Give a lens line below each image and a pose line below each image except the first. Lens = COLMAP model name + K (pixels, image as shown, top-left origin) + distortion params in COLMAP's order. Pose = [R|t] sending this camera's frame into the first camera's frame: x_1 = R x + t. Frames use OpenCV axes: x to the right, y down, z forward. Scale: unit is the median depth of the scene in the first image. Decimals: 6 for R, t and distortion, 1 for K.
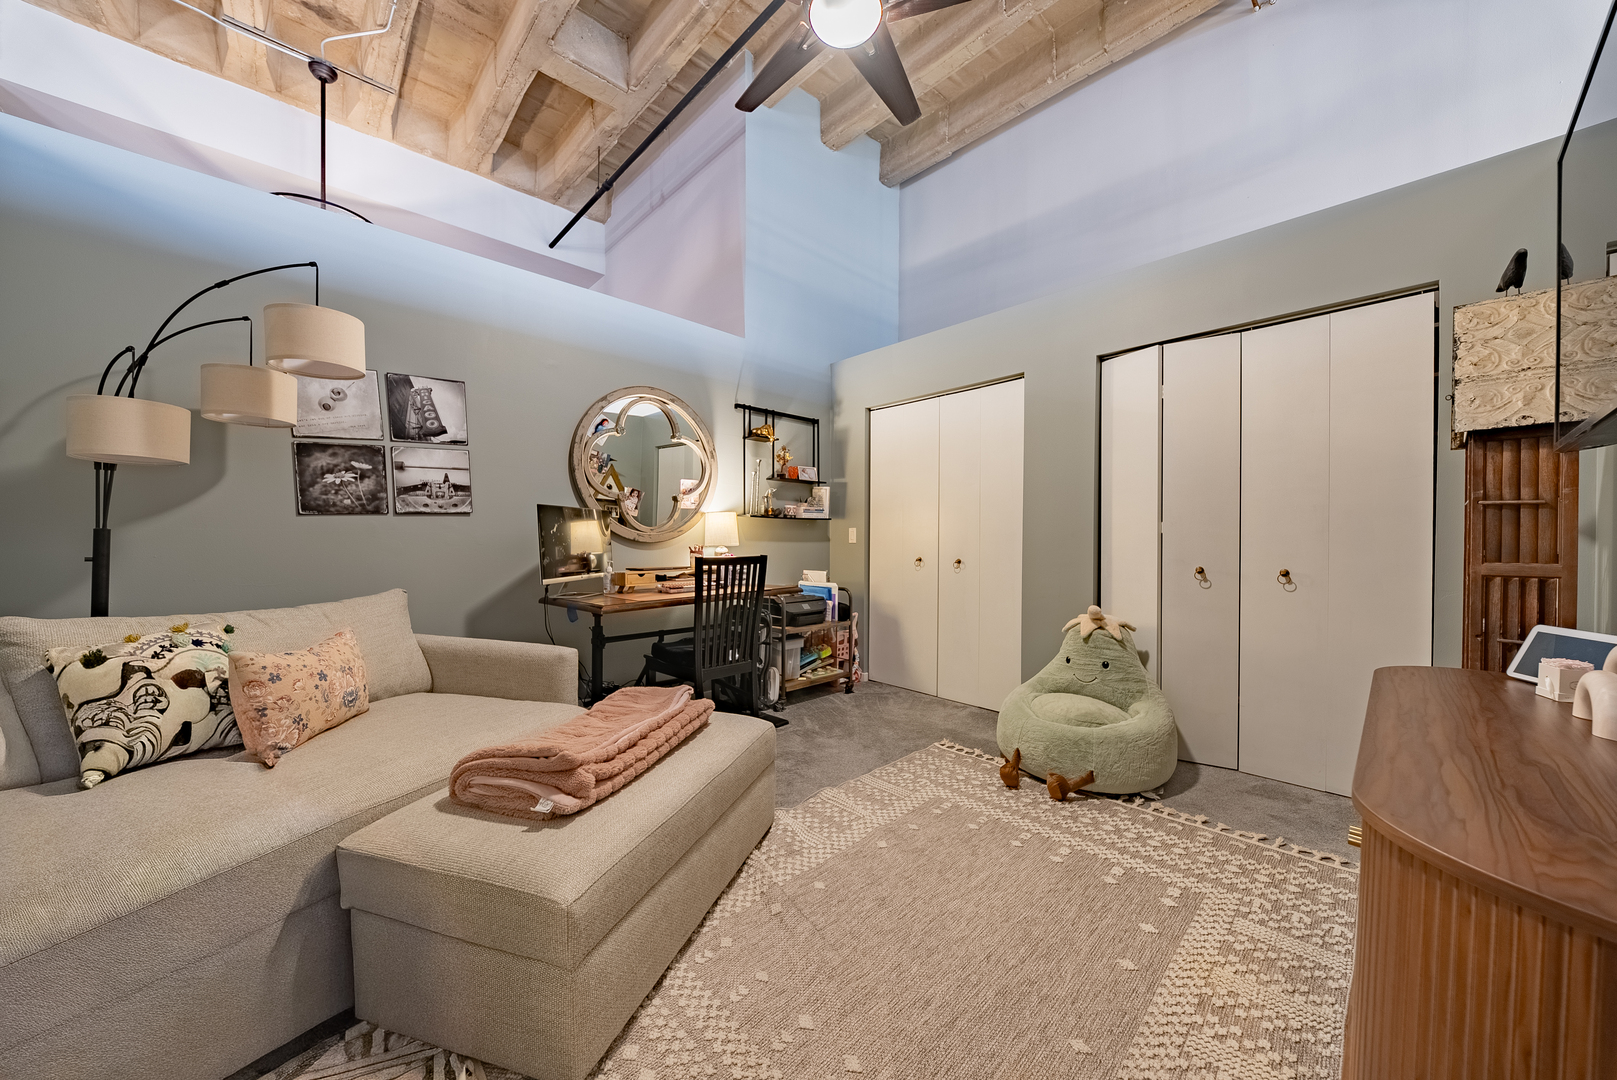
lens RADIAL K [[570.9, 0, 808.3], [0, 570.9, 540.7], [0, 0, 1]] dist [-0.005927, -0.000178]
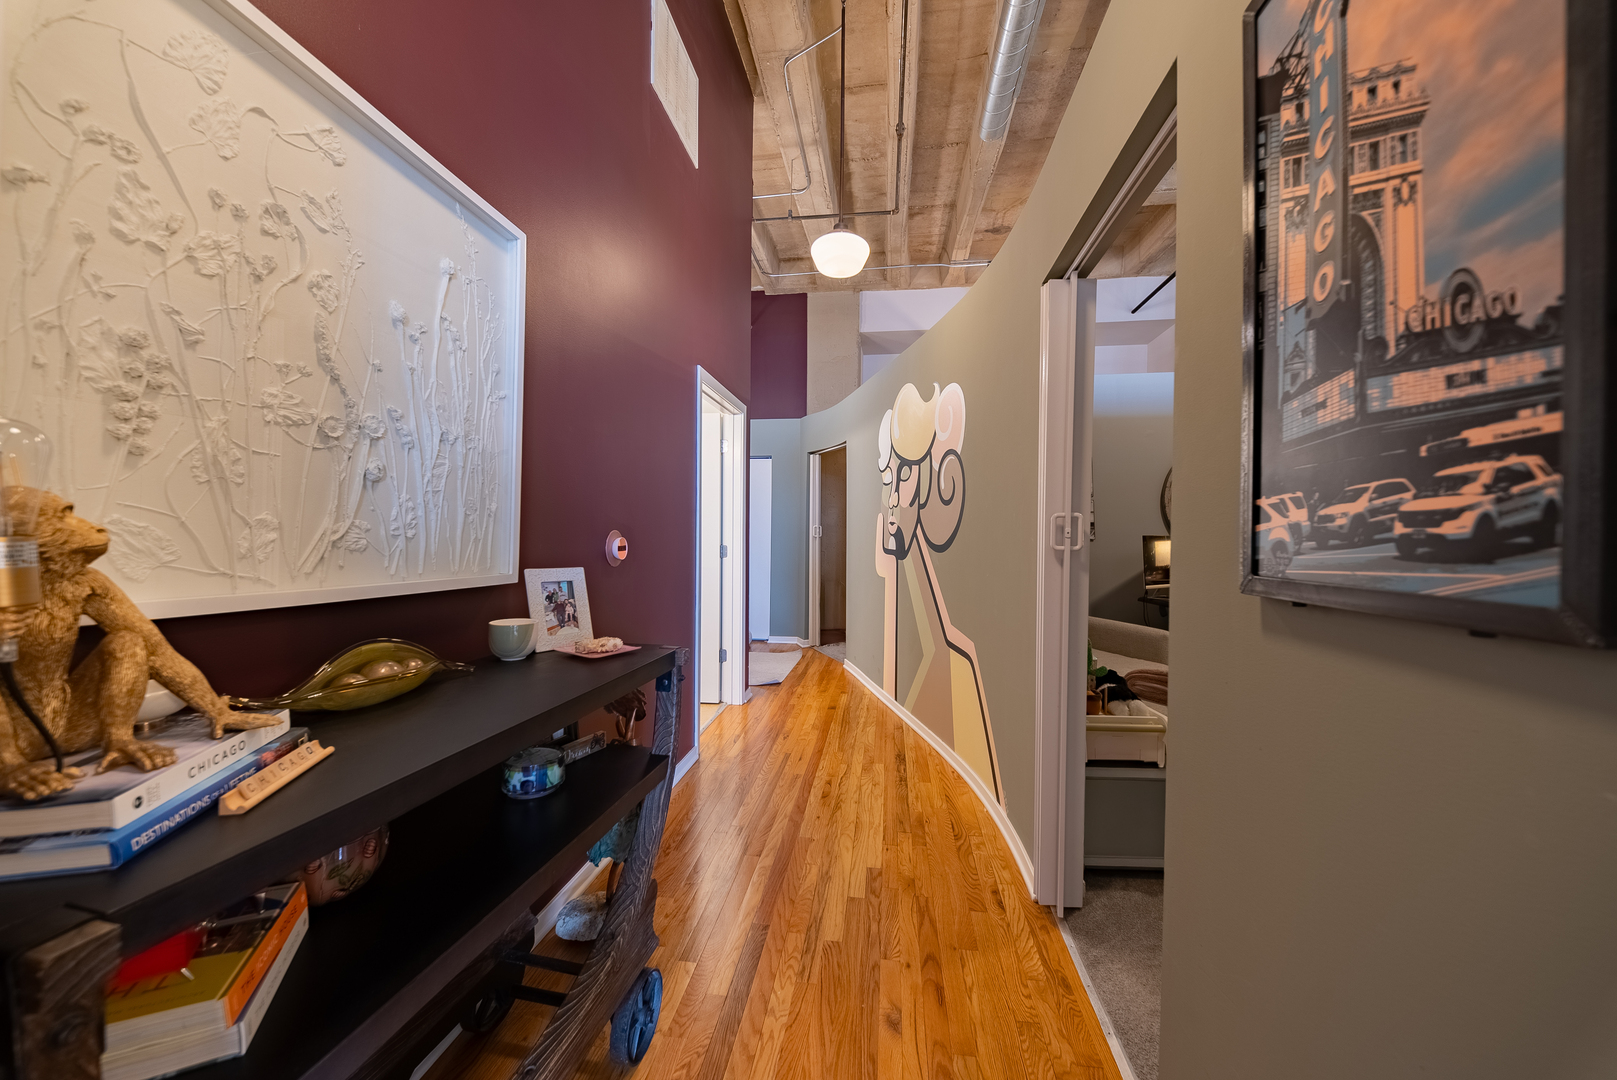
lens RADIAL K [[570.9, 0, 815.4], [0, 570.9, 535.2], [0, 0, 1]] dist [-0.005927, -0.000178]
pose [[0.619811, -0.001458, -0.784750, 0.118871], [-0.013751, 0.999825, -0.012719, -0.022038], [0.784631, 0.018674, 0.619682, -0.423197]]
